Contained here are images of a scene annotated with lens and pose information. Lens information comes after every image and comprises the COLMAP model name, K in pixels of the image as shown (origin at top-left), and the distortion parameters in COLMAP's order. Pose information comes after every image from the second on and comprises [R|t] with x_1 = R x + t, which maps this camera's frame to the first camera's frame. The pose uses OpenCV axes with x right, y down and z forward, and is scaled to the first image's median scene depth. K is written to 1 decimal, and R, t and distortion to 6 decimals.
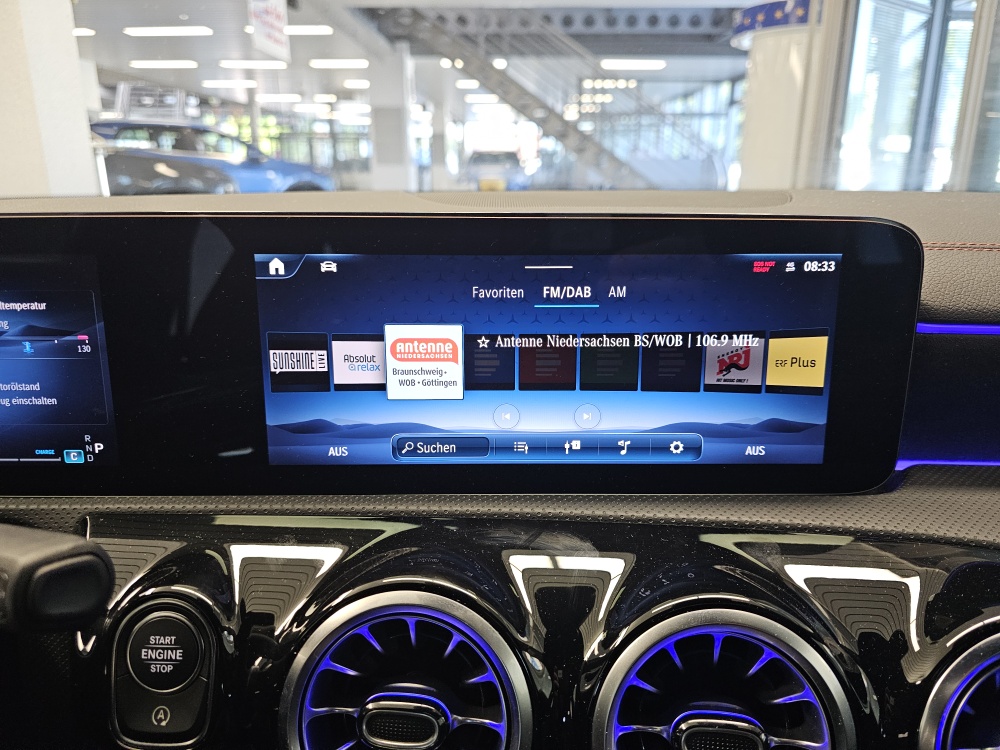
lens RADIAL K [[701.8, 0, 504.6], [0, 701.8, 367.8], [0, 0, 1]] dist [-0.003791, -0.010249]
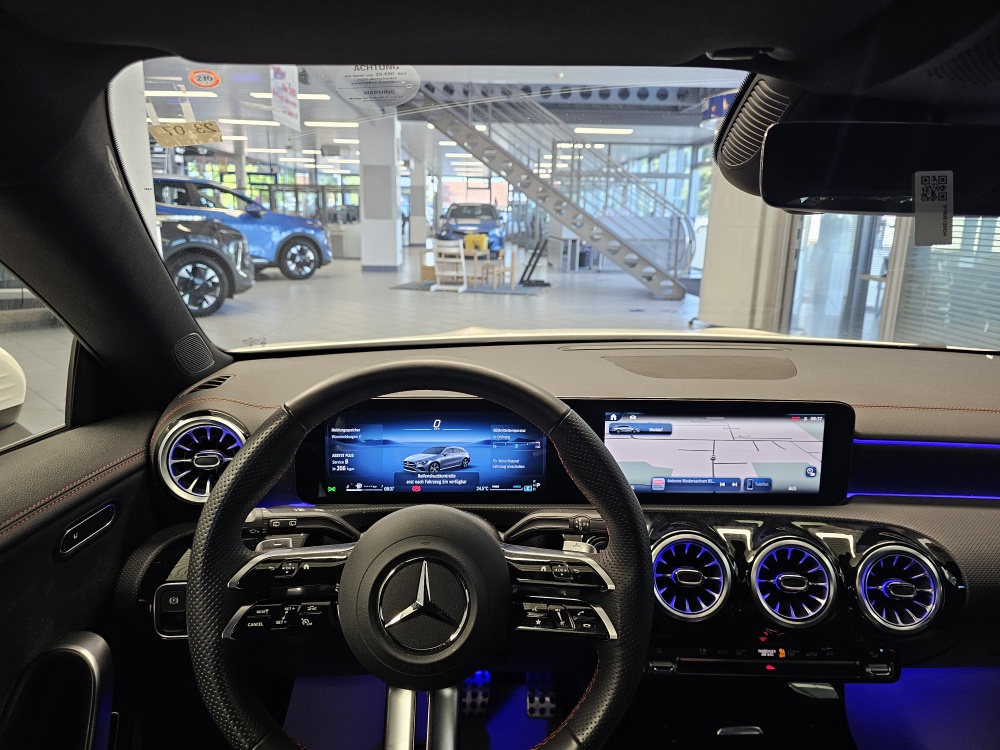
lens RADIAL K [[685.5, 0, 491.8], [0, 685.5, 364.3], [0, 0, 1]] dist [0.057880, -0.078551]
pose [[0.999456, 0.012127, 0.030672, -0.833004], [-0.010140, 0.997891, -0.064120, -0.165606], [-0.031385, 0.063774, 0.997471, -1.540968]]
